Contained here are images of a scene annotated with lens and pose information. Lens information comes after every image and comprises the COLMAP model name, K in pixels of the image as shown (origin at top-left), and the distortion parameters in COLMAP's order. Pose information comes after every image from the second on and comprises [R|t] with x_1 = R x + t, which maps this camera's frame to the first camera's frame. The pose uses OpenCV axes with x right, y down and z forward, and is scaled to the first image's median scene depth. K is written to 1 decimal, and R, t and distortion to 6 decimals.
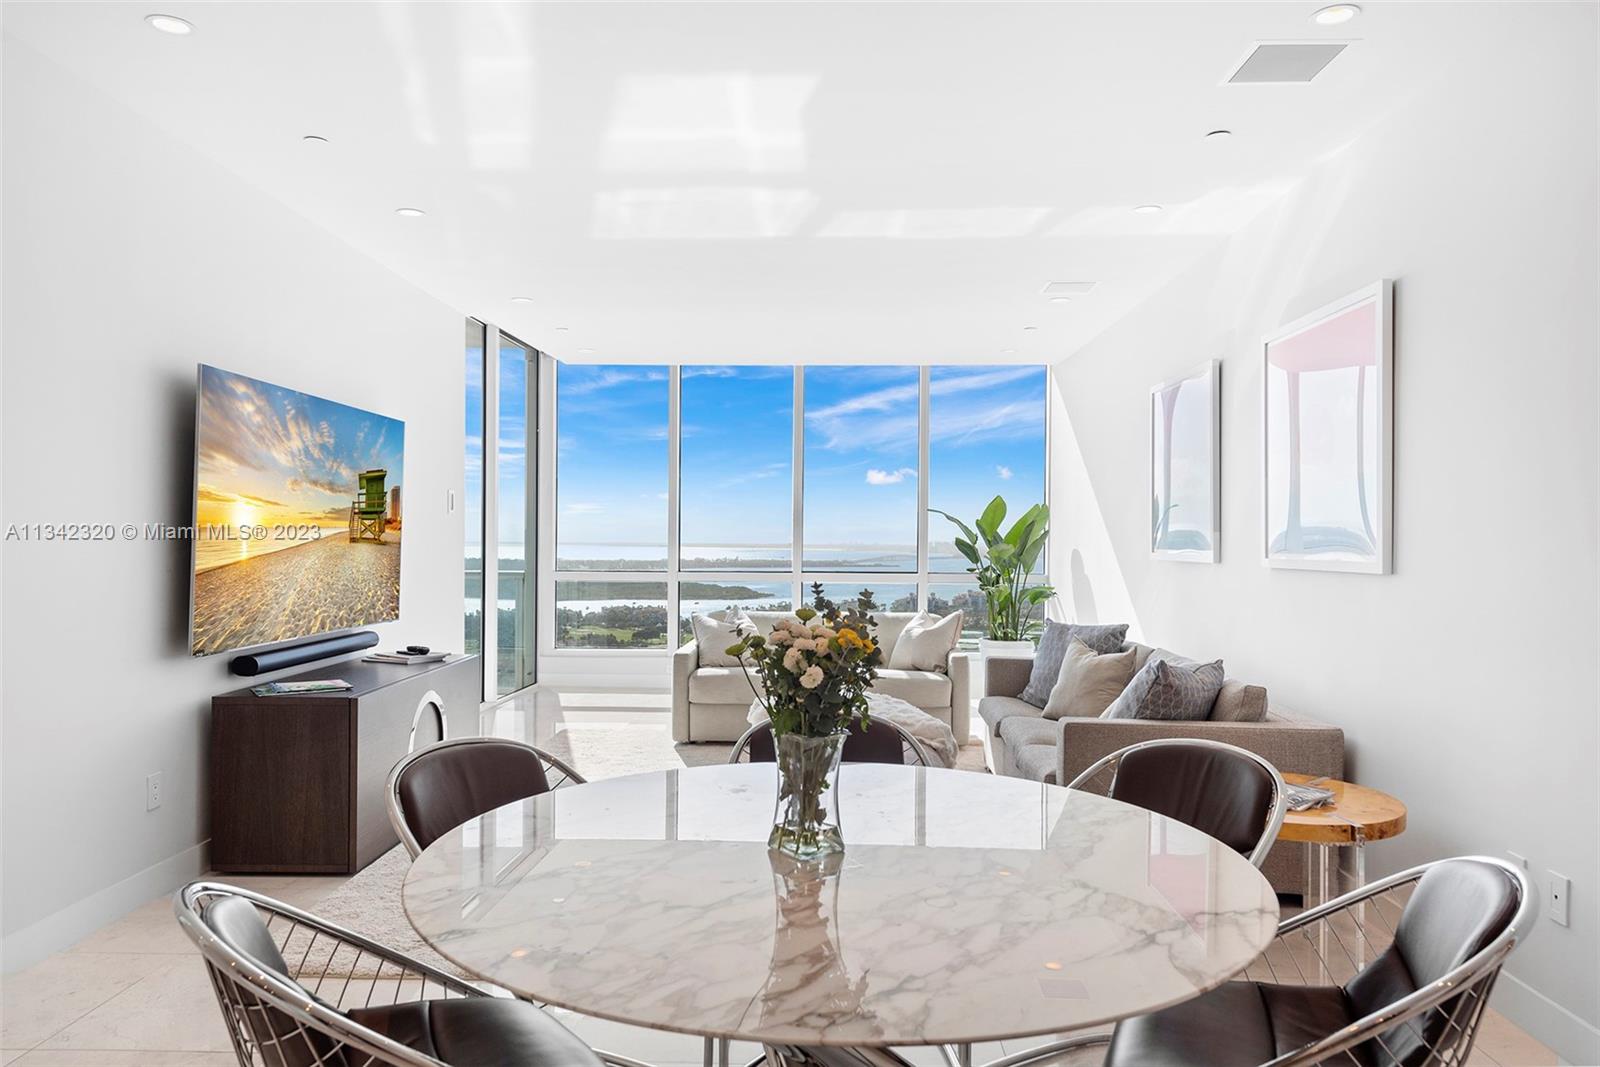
lens RADIAL K [[1068.5, 0, 800.0], [0, 1068.5, 533.5], [0, 0, 1]] dist [0.008235, 0.002099]
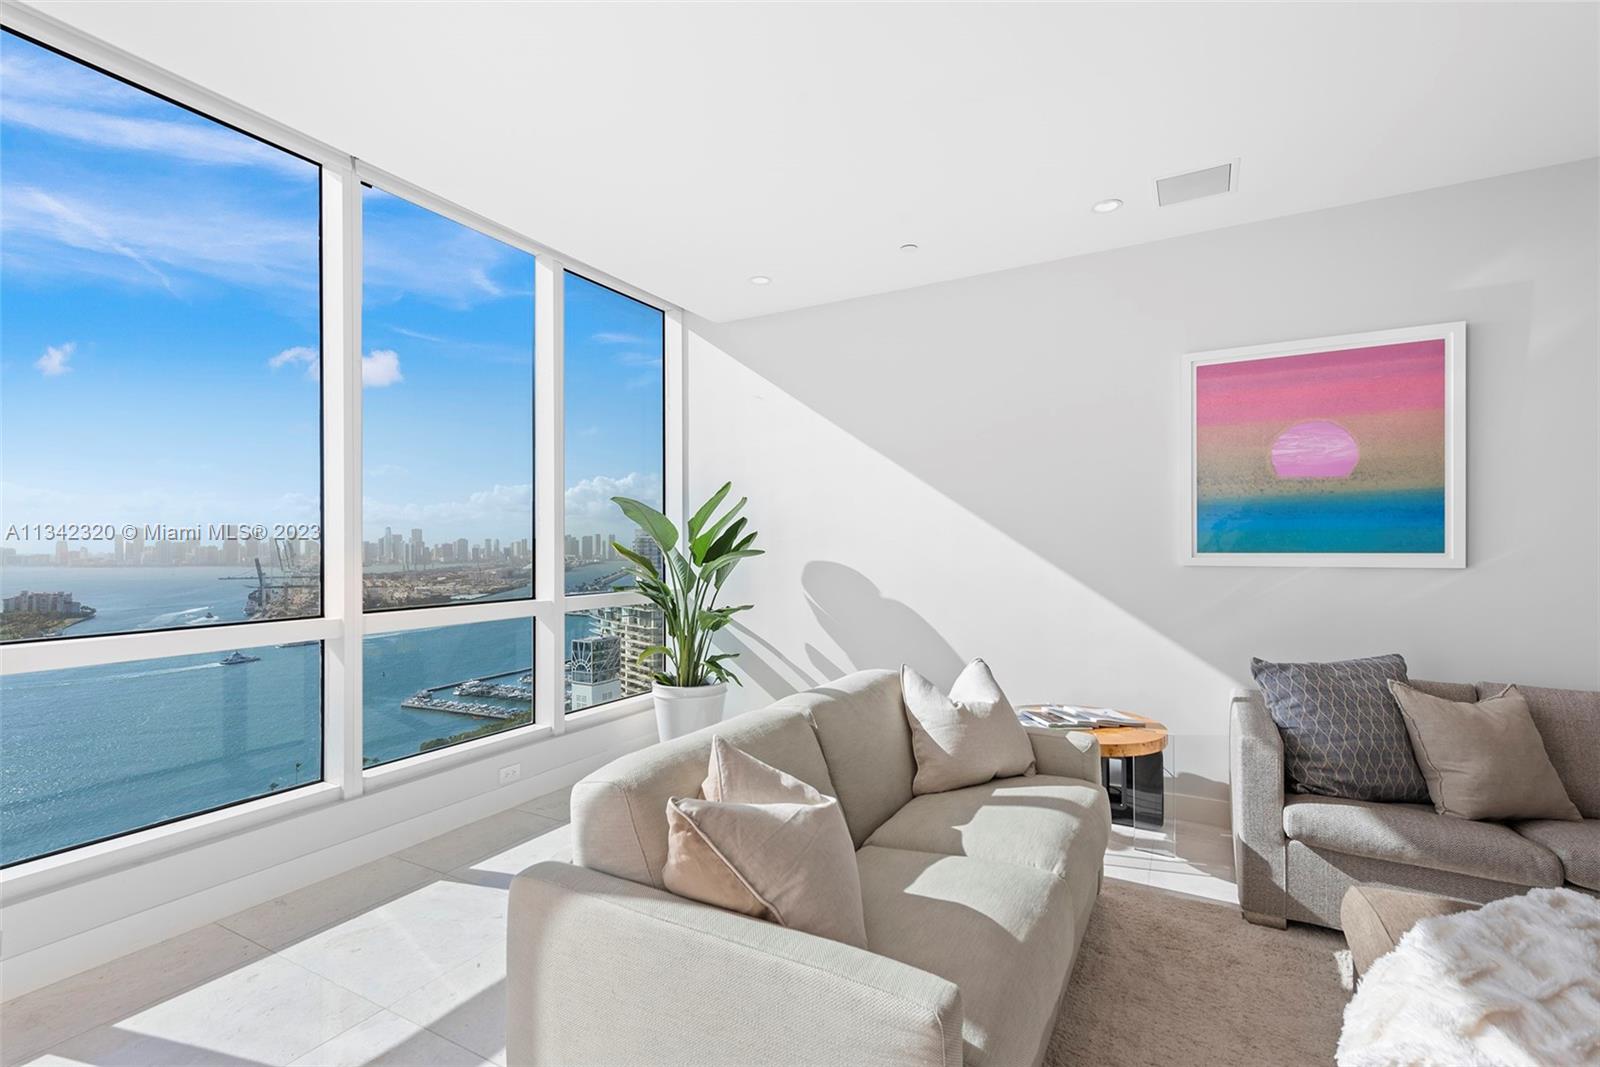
lens RADIAL K [[717.0, 0, 792.1], [0, 717.0, 542.2], [0, 0, 1]] dist [0.011373, -0.000191]
pose [[0.449667, -0.002063, 0.893194, -0.337715], [-0.000177, 0.999997, 0.002398, 0.005990], [-0.893196, -0.001236, 0.449665, 1.163752]]
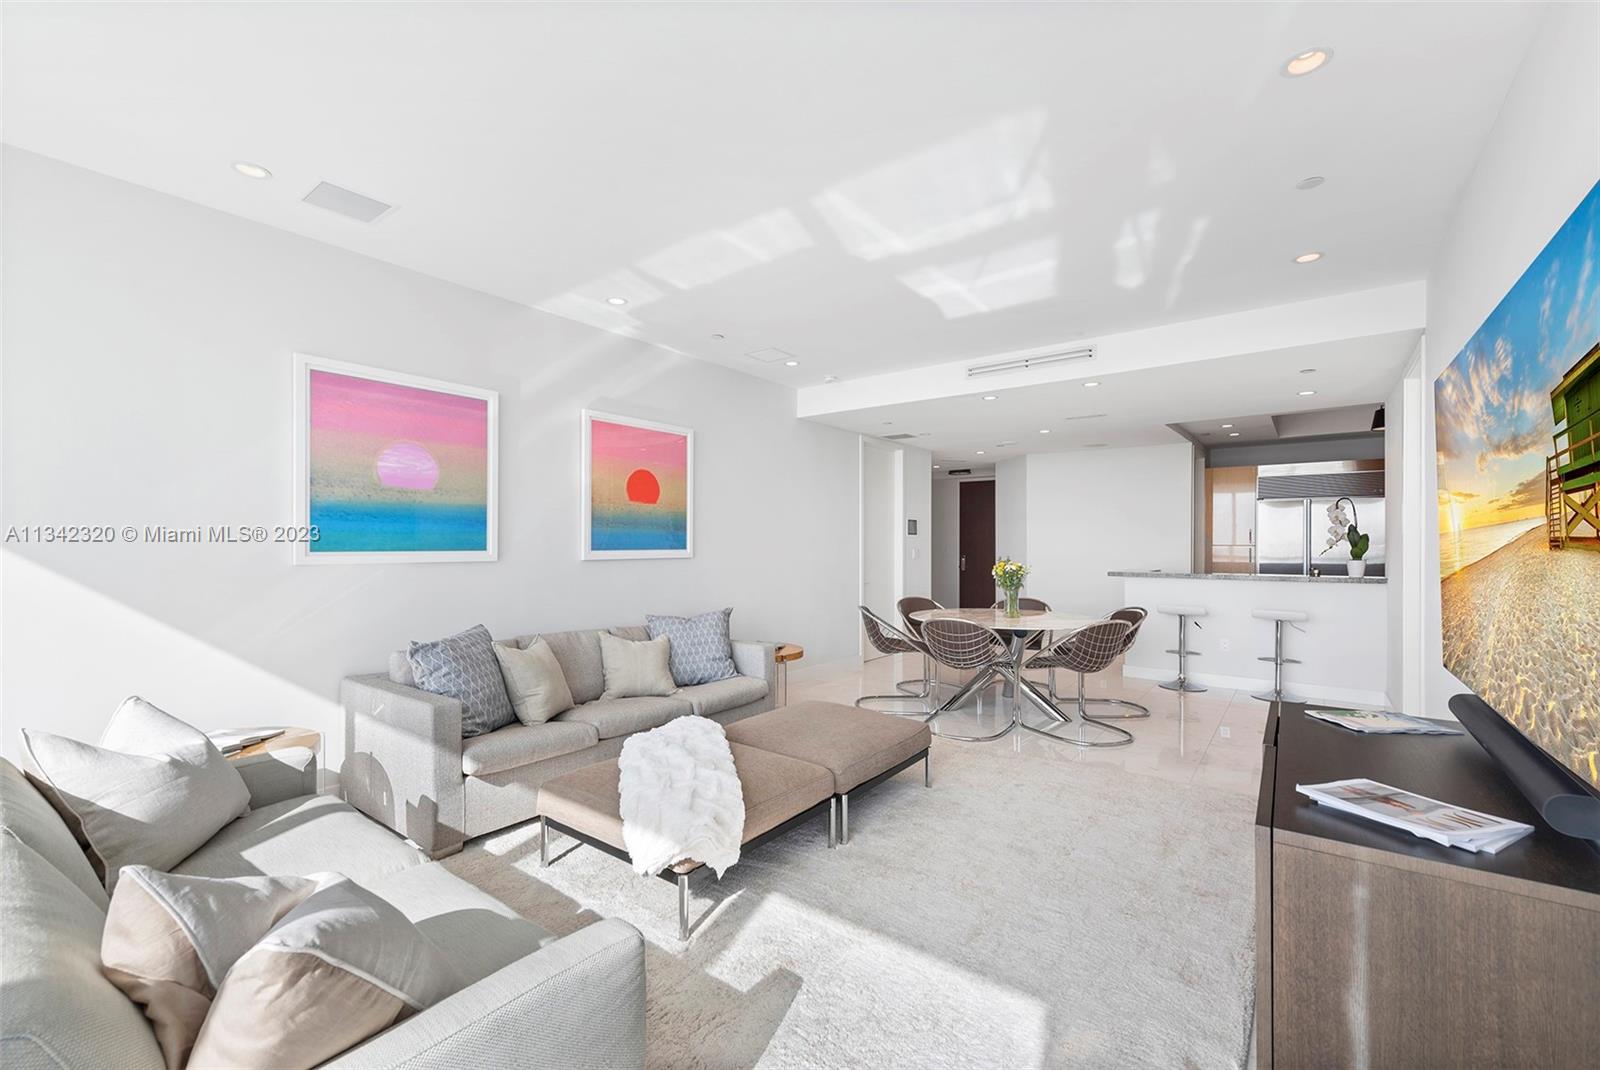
lens RADIAL K [[639.6, 0, 817.1], [0, 639.6, 545.0], [0, 0, 1]] dist [-0.001547, -0.000159]
pose [[-0.815450, -0.003614, 0.578816, -0.310870], [-0.006051, 0.999979, -0.002283, 0.009100], [-0.578796, -0.005364, -0.815455, 1.350055]]
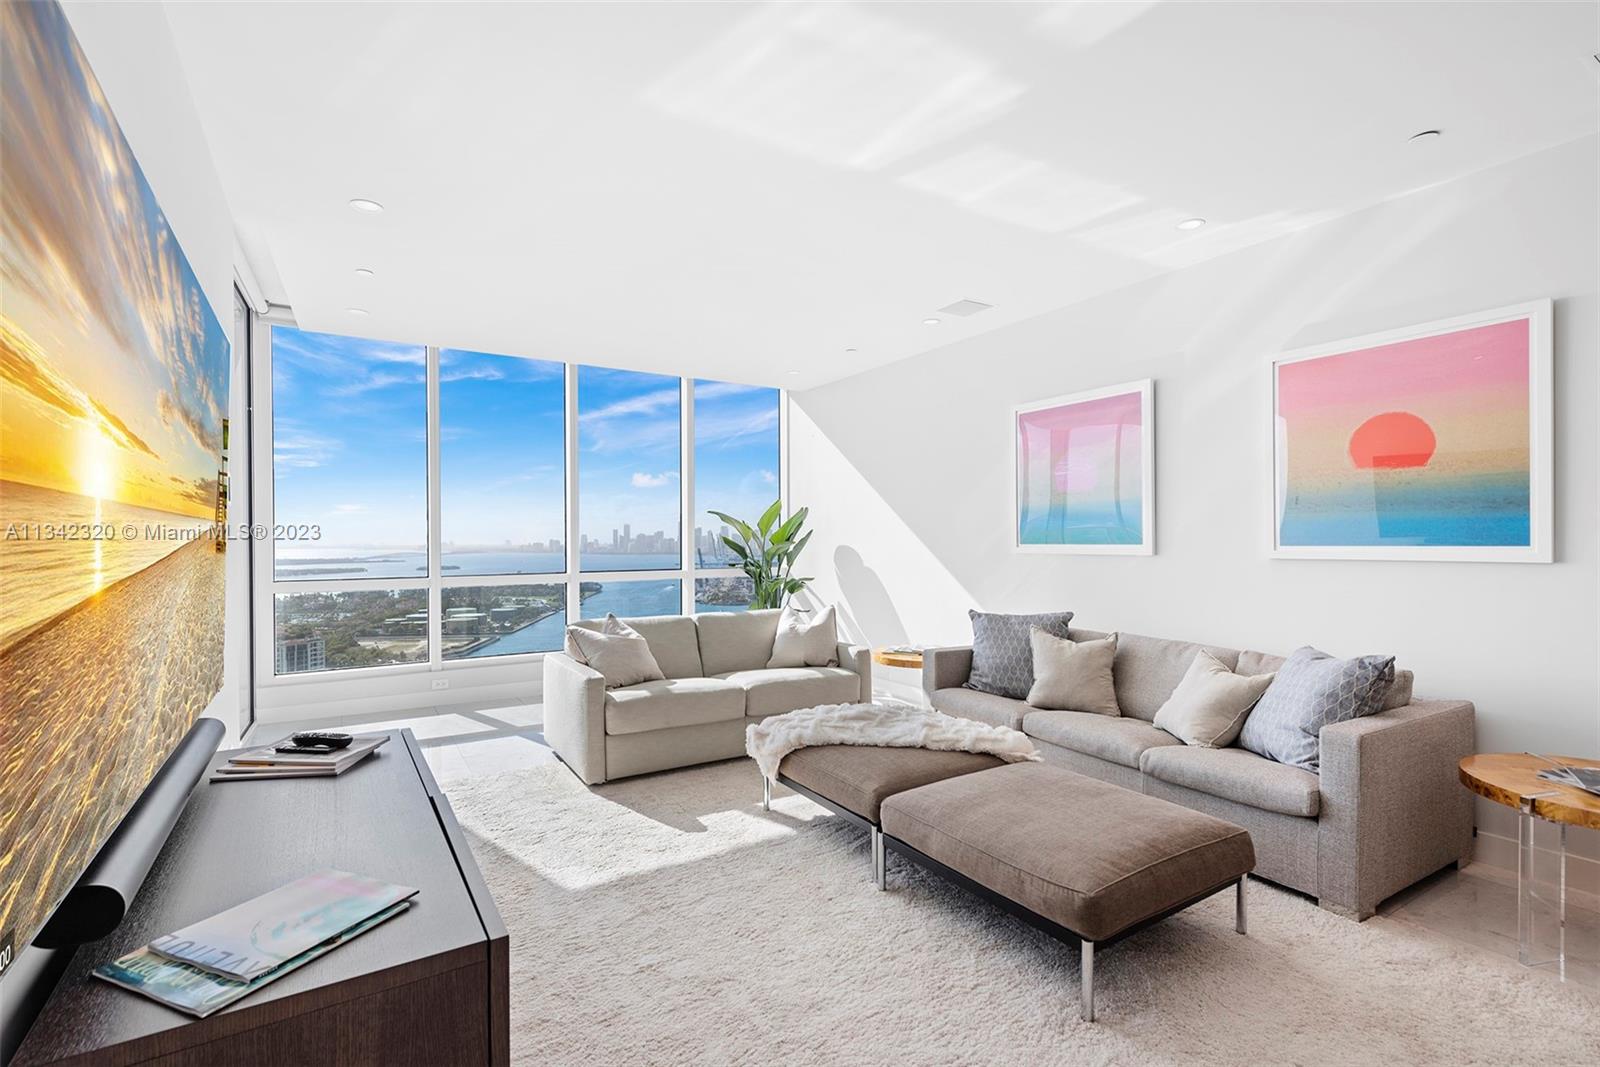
lens RADIAL K [[728.9, 0, 793.5], [0, 728.9, 543.5], [0, 0, 1]] dist [0.013350, -0.013294]
pose [[0.830702, -0.012336, 0.556581, -0.361339], [0.005508, 0.999888, 0.013942, 0.001553], [-0.556690, -0.008516, 0.830677, 0.542237]]
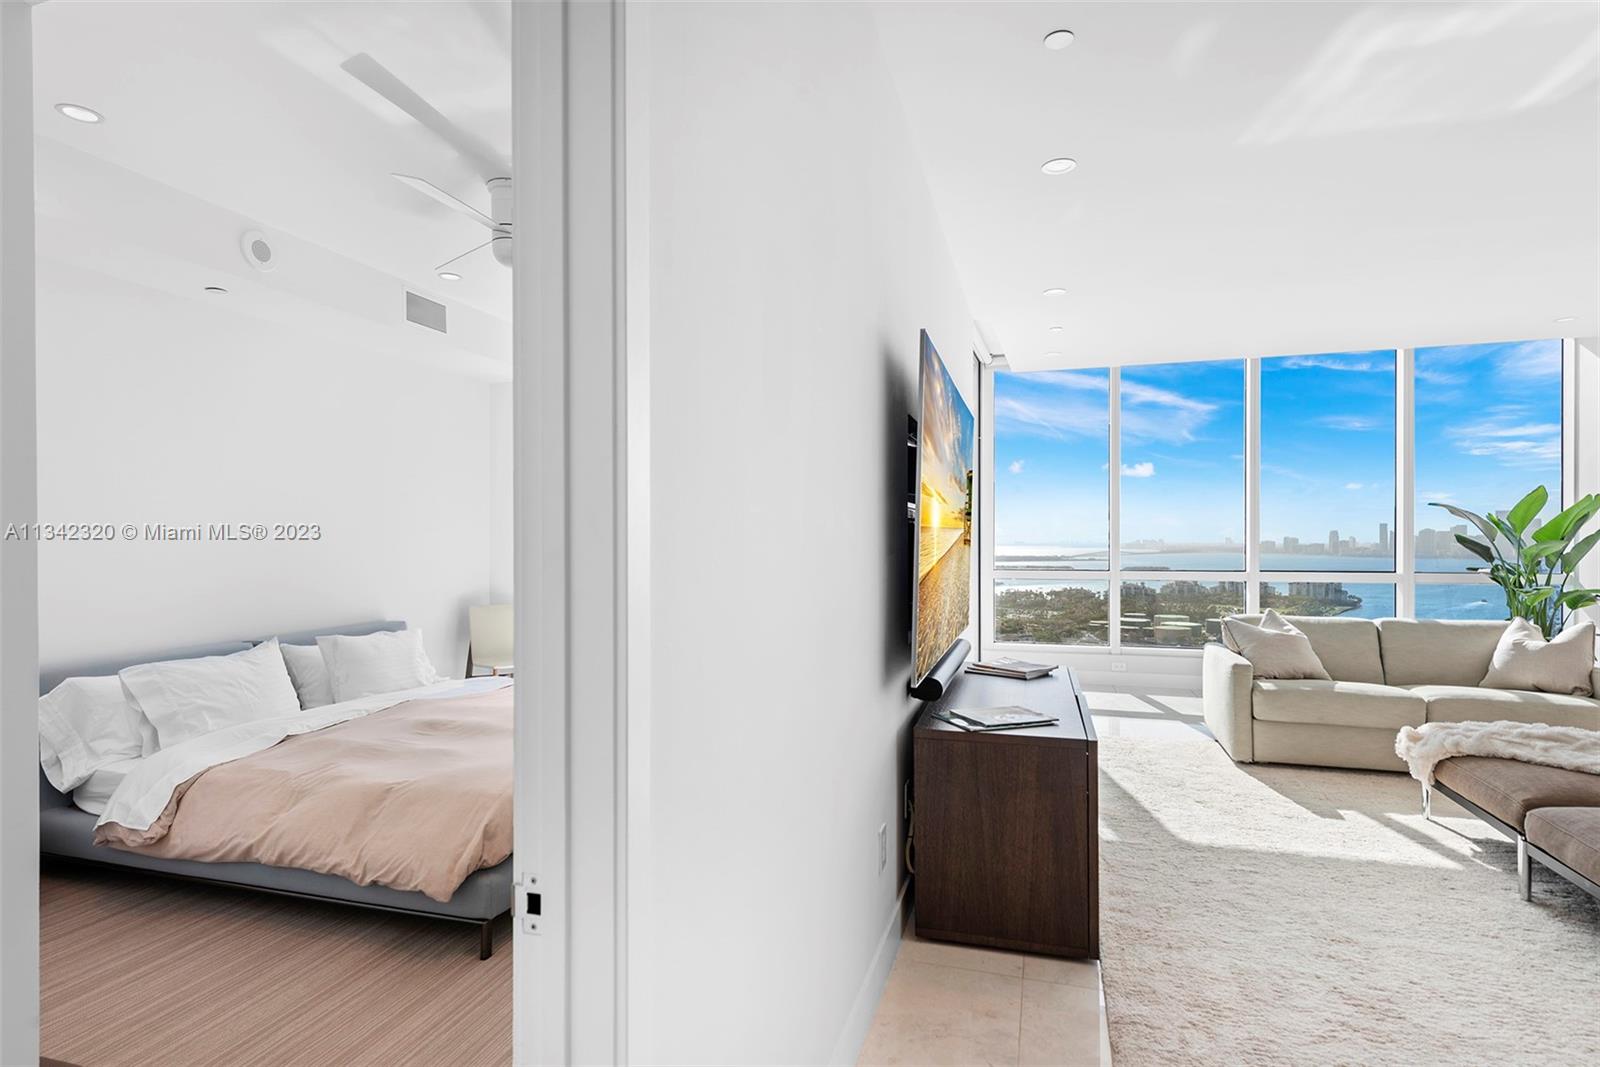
lens RADIAL K [[842.2, 0, 790.7], [0, 842.2, 542.4], [0, 0, 1]] dist [0.013061, 0.000821]
pose [[0.965733, -0.006481, -0.259457, -0.356277], [0.009001, 0.999923, 0.008527, 0.000462], [0.259381, -0.010570, 0.965717, 0.258549]]
